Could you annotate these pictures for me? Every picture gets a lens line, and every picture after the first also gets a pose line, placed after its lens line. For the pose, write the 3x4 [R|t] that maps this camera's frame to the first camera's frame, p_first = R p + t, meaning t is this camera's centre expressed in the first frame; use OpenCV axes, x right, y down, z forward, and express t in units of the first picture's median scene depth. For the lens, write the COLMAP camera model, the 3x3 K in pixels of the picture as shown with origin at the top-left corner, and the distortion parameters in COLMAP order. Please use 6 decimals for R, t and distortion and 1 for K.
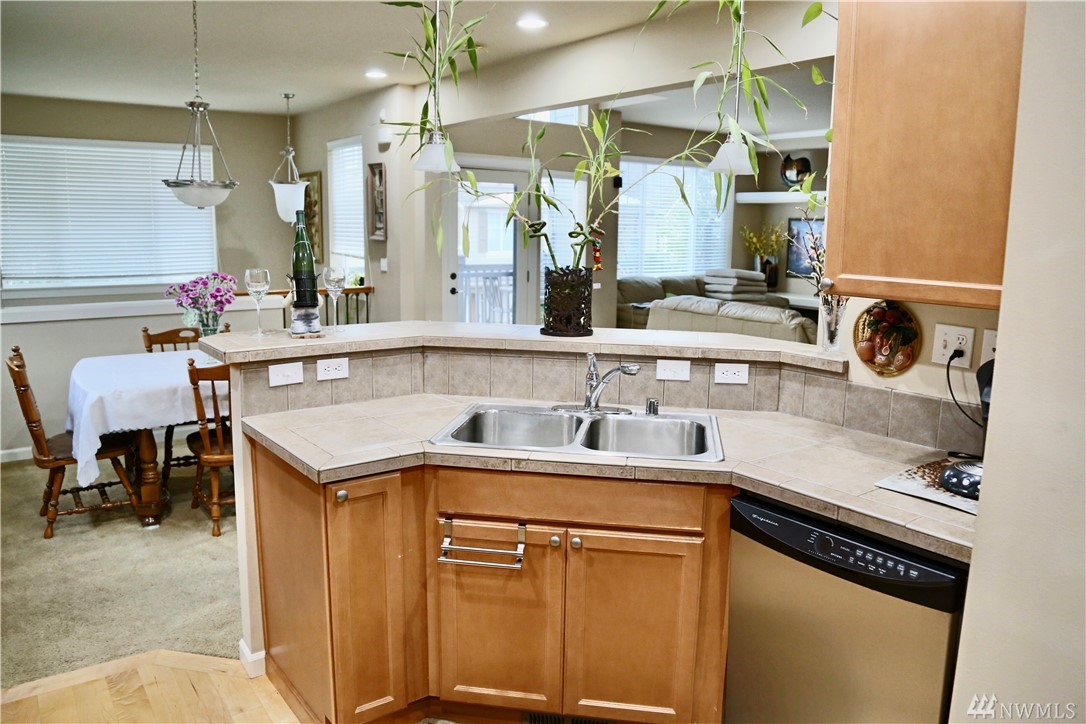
lens RADIAL K [[800.0, 0, 543.0], [0, 800.0, 362.0], [0, 0, 1]] dist [-0.110054, 0.003743]
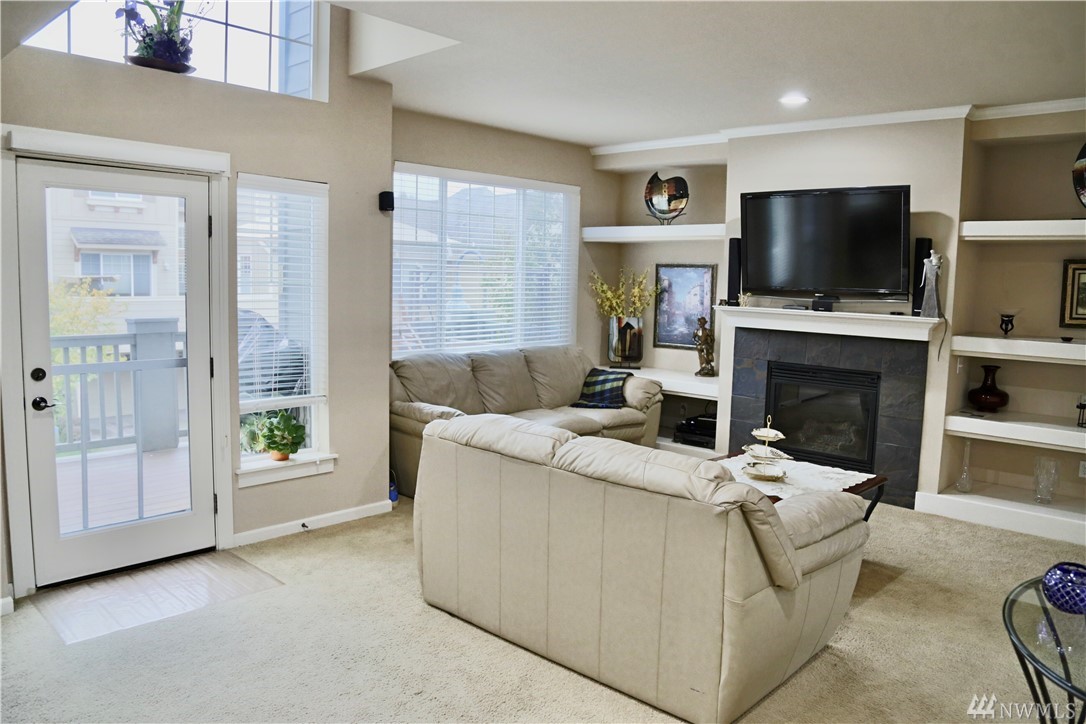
lens RADIAL K [[800.0, 0, 543.0], [0, 800.0, 362.0], [0, 0, 1]] dist [-0.110054, 0.003743]
pose [[0.981899, -0.009461, 0.189168, 0.079990], [0.020240, 0.998274, -0.055129, -0.060082], [-0.188320, 0.057960, 0.980396, 0.340146]]
